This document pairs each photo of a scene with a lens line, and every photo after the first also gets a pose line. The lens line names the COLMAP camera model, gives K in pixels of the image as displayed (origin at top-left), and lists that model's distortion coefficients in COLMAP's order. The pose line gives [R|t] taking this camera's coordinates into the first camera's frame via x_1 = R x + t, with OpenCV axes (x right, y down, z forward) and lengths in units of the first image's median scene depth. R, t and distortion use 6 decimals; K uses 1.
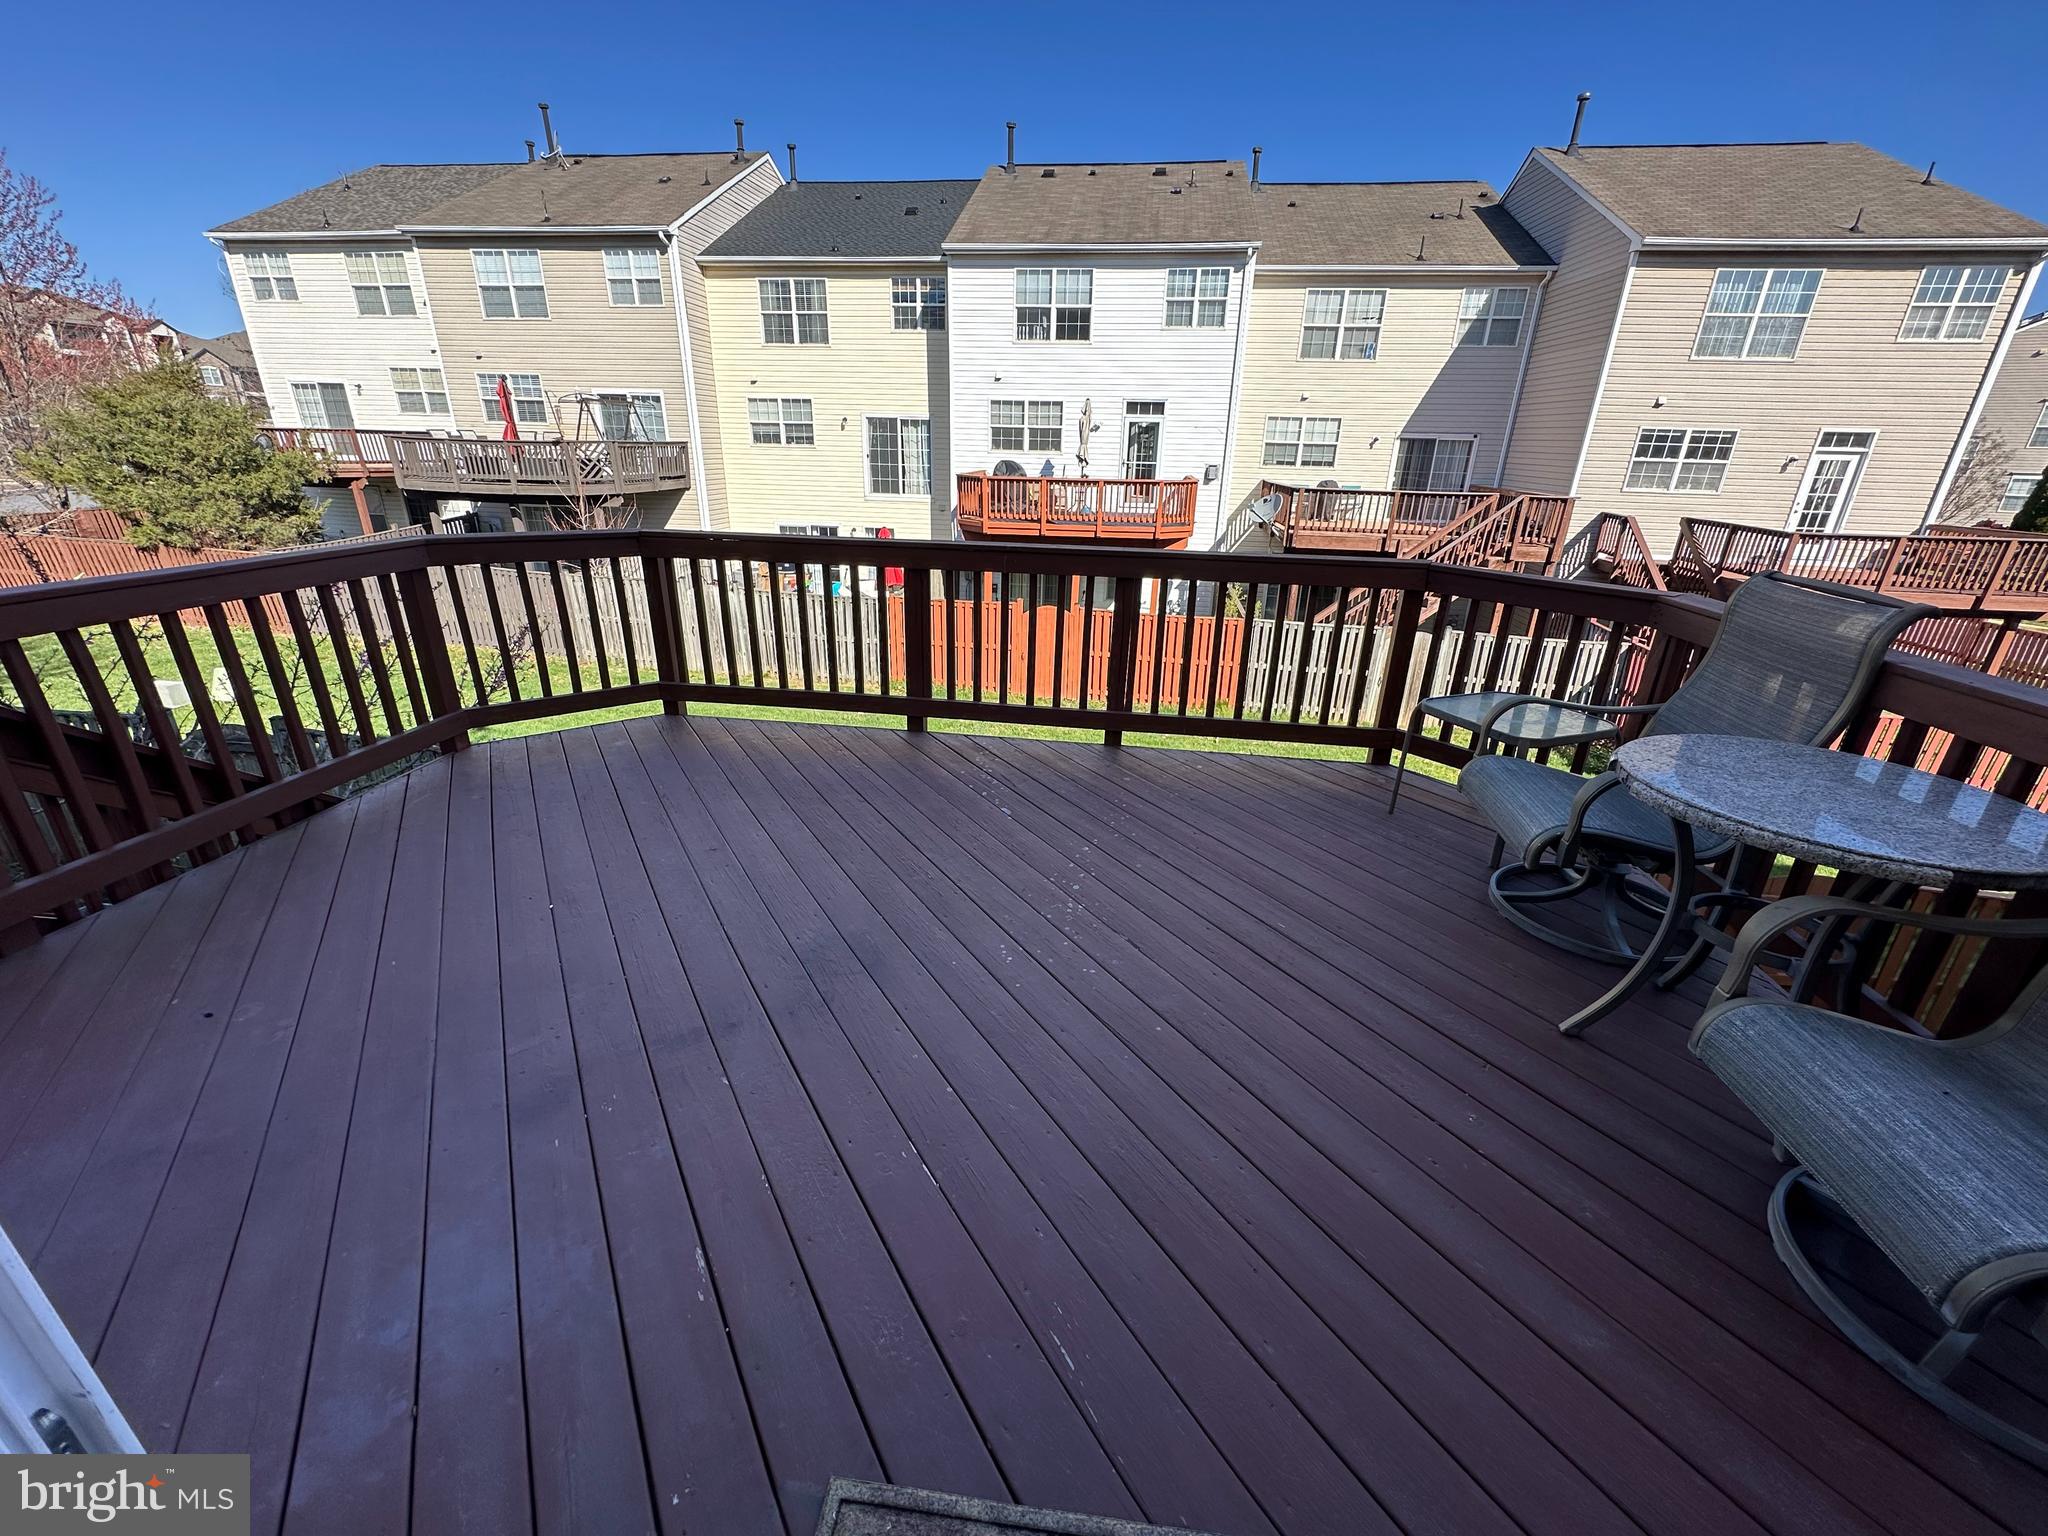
lens RADIAL K [[814.3, 0, 1022.3], [0, 814.3, 770.8], [0, 0, 1]] dist [-0.002222, 0.000349]
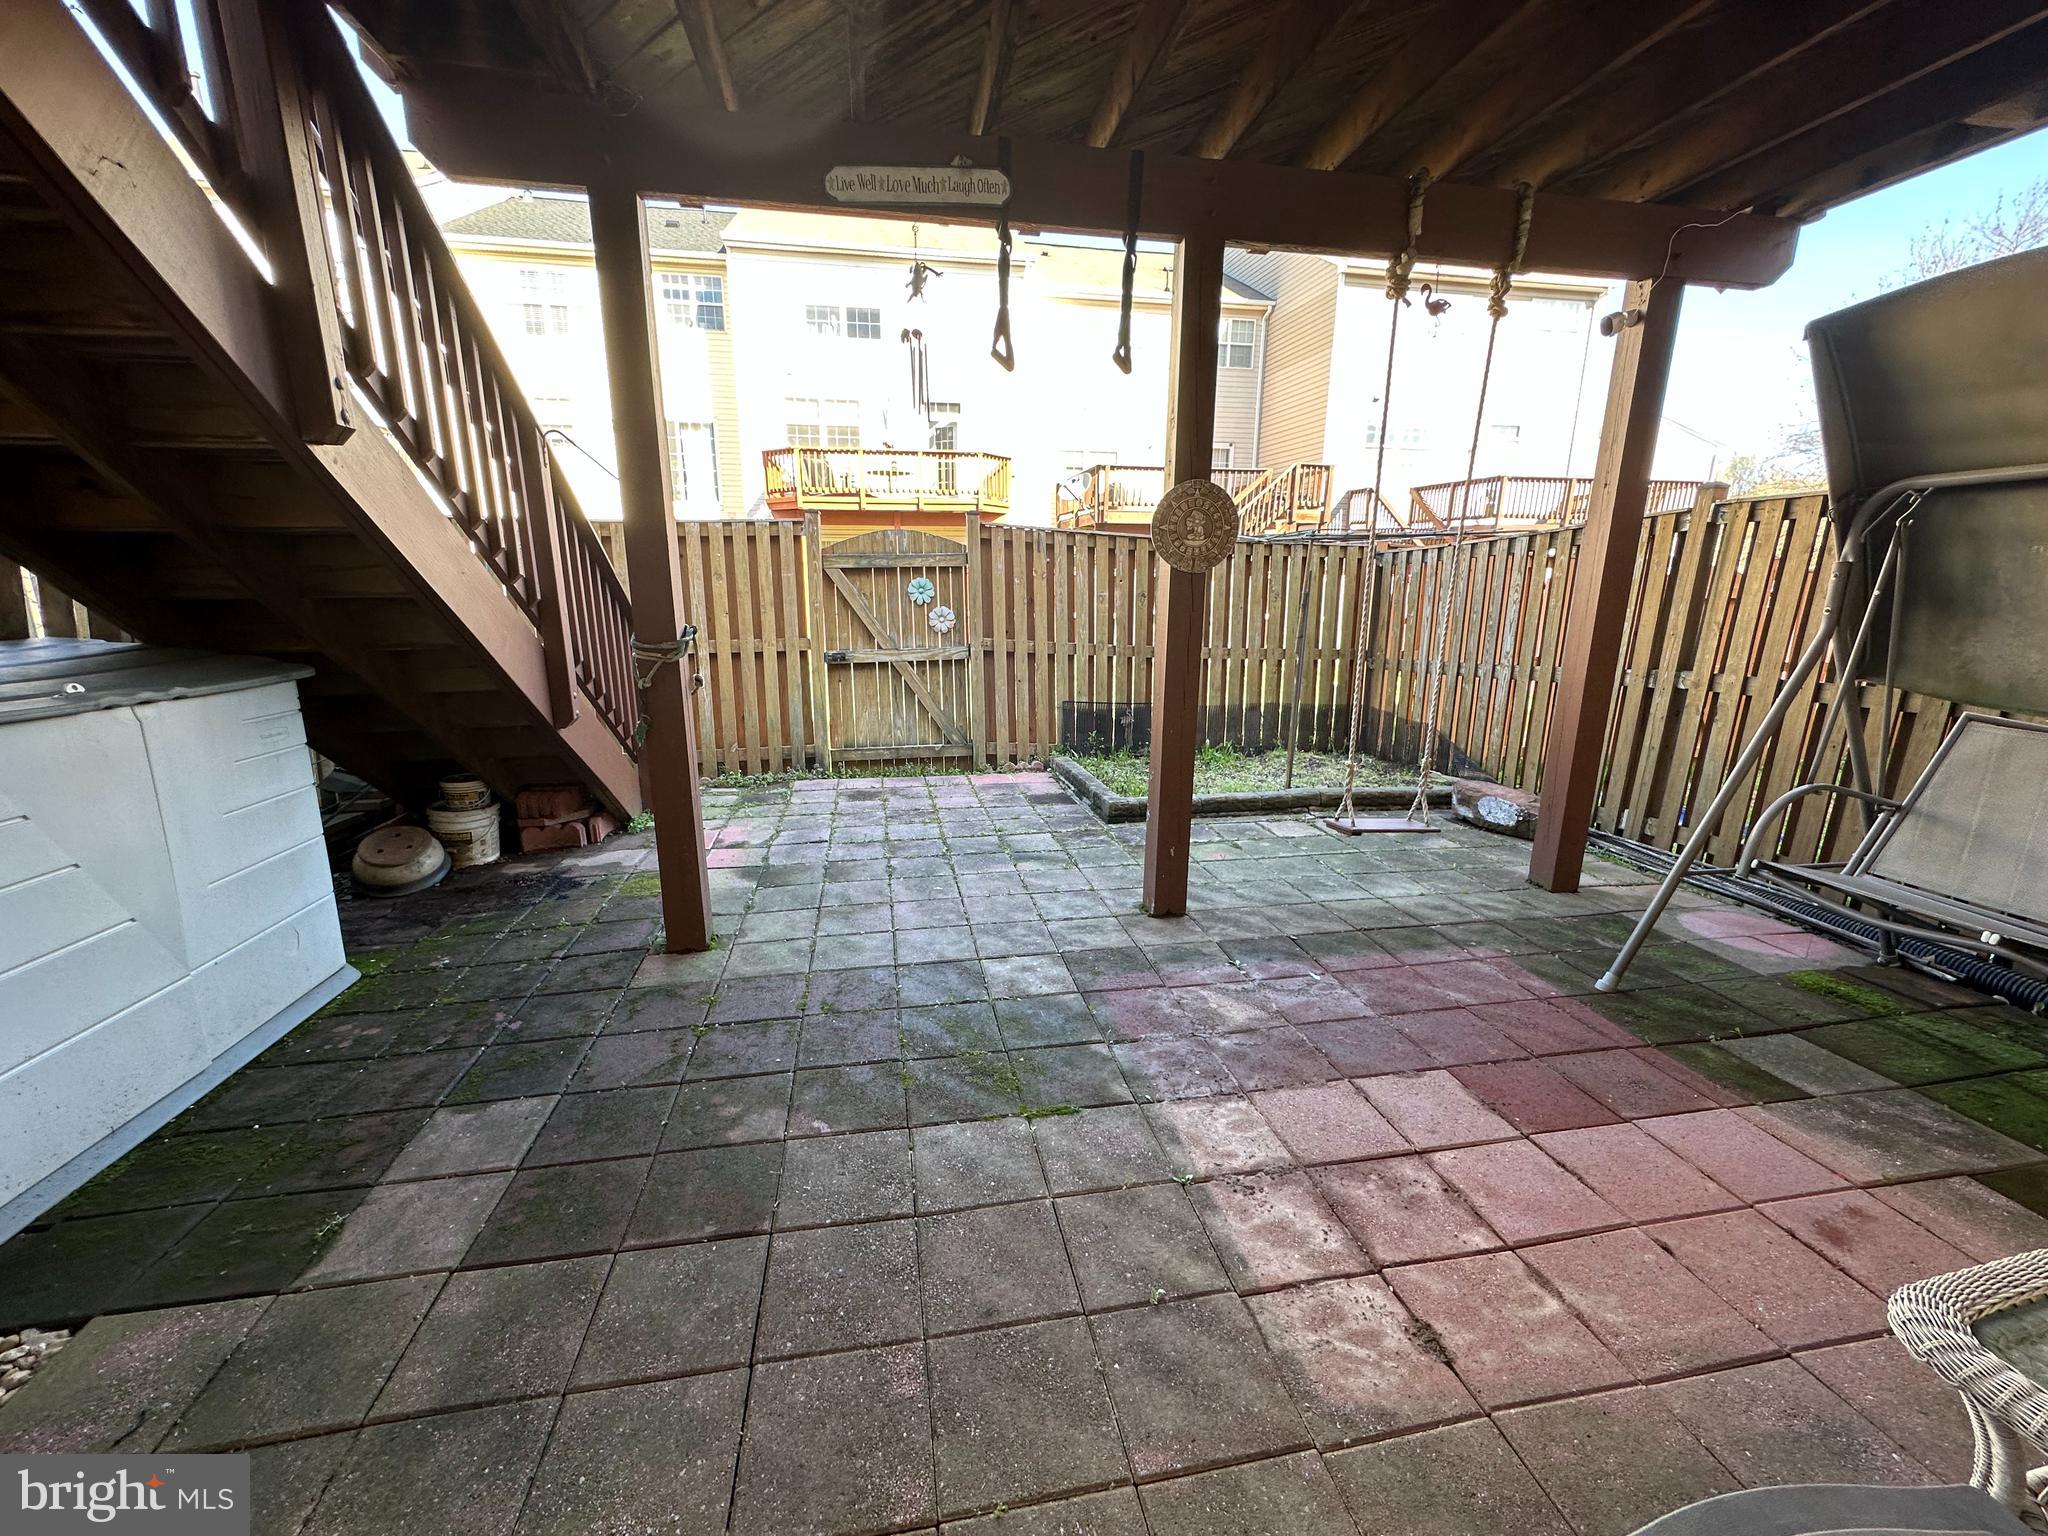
lens RADIAL K [[814.3, 0, 1022.3], [0, 814.3, 770.8], [0, 0, 1]] dist [-0.002222, 0.000349]
pose [[0.950244, -0.086688, 0.299200, -0.112948], [0.128889, 0.983838, -0.124297, 0.161084], [-0.283589, 0.156676, 0.946060, 0.094157]]
